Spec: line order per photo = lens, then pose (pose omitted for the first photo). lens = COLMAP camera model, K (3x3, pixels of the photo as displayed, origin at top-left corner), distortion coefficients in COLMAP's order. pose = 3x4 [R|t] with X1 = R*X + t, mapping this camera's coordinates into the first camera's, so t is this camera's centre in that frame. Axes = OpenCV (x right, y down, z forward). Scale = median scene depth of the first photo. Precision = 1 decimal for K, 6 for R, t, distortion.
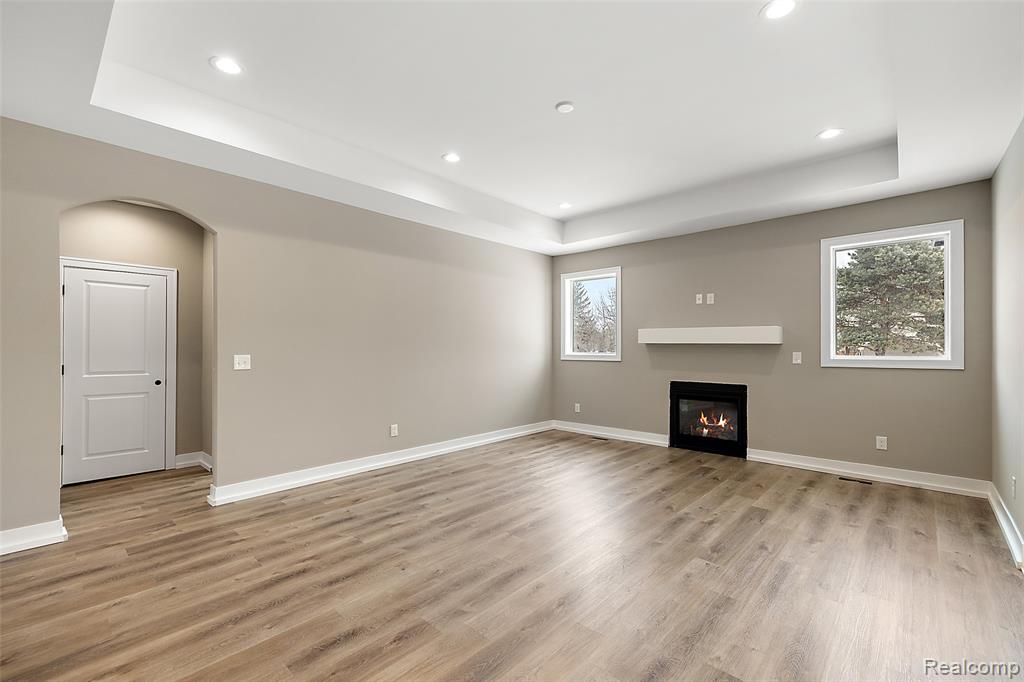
lens RADIAL K [[435.9, 0, 505.2], [0, 435.9, 348.4], [0, 0, 1]] dist [0.001654, 0.000565]
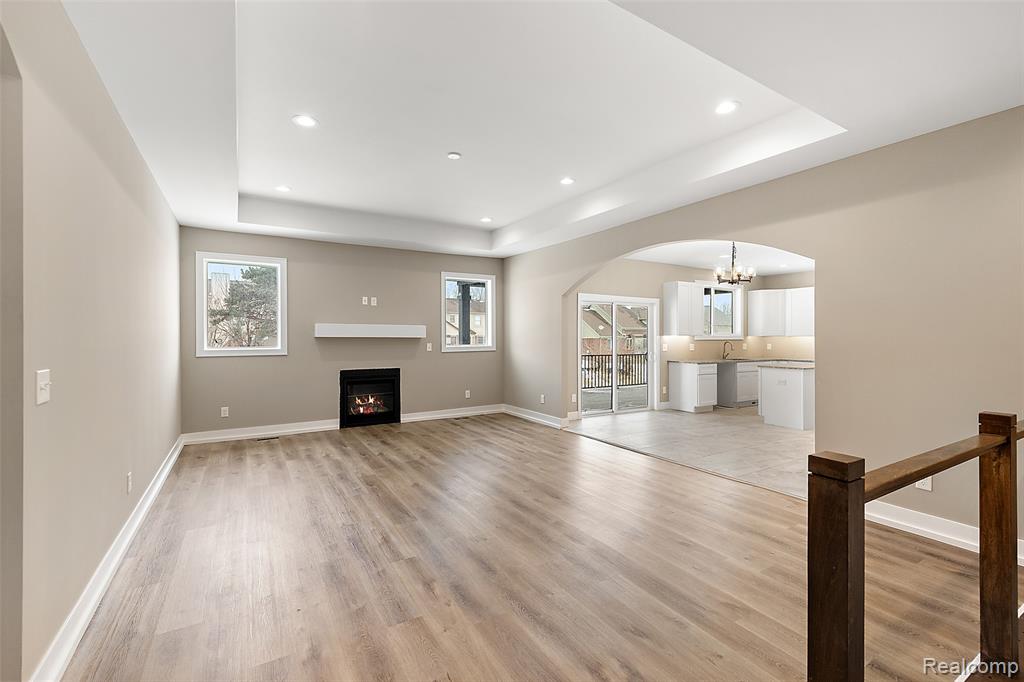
lens RADIAL K [[435.9, 0, 496.7], [0, 435.9, 339.1], [0, 0, 1]] dist [0.001654, 0.000565]
pose [[0.290316, -0.006710, 0.956907, -0.735690], [0.004414, 0.999974, 0.005673, -0.013897], [-0.956921, 0.002577, 0.290338, 0.356911]]
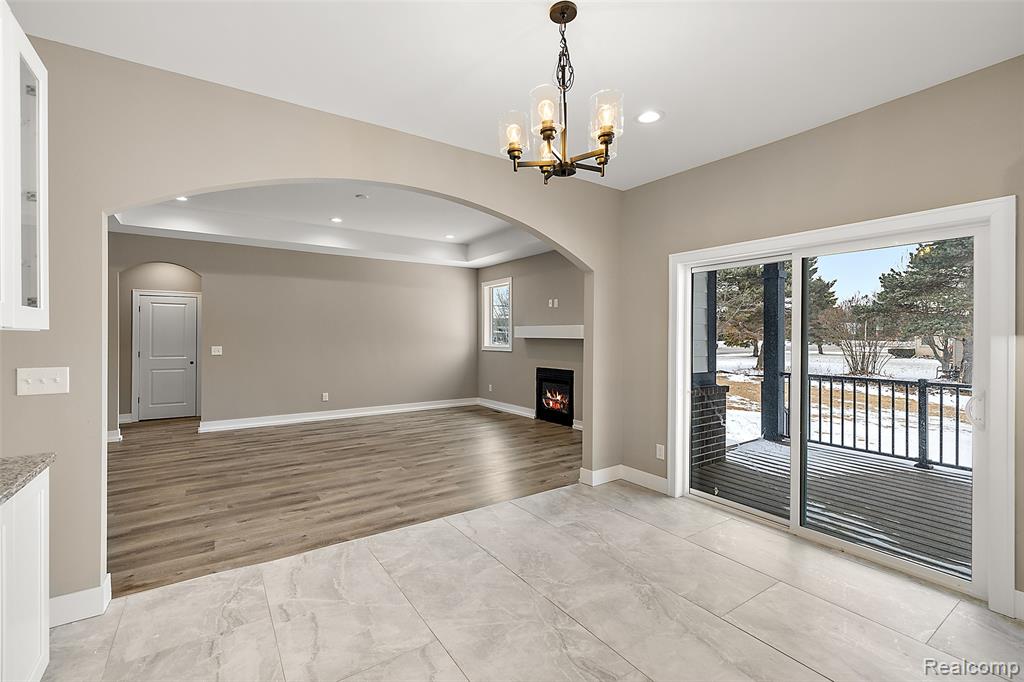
lens RADIAL K [[435.9, 0, 501.1], [0, 435.9, 337.6], [0, 0, 1]] dist [0.001654, 0.000565]
pose [[0.974048, -0.001697, -0.226334, 0.714395], [0.001408, 0.999998, -0.001441, -0.012728], [0.226336, 0.001085, 0.974049, -0.337688]]
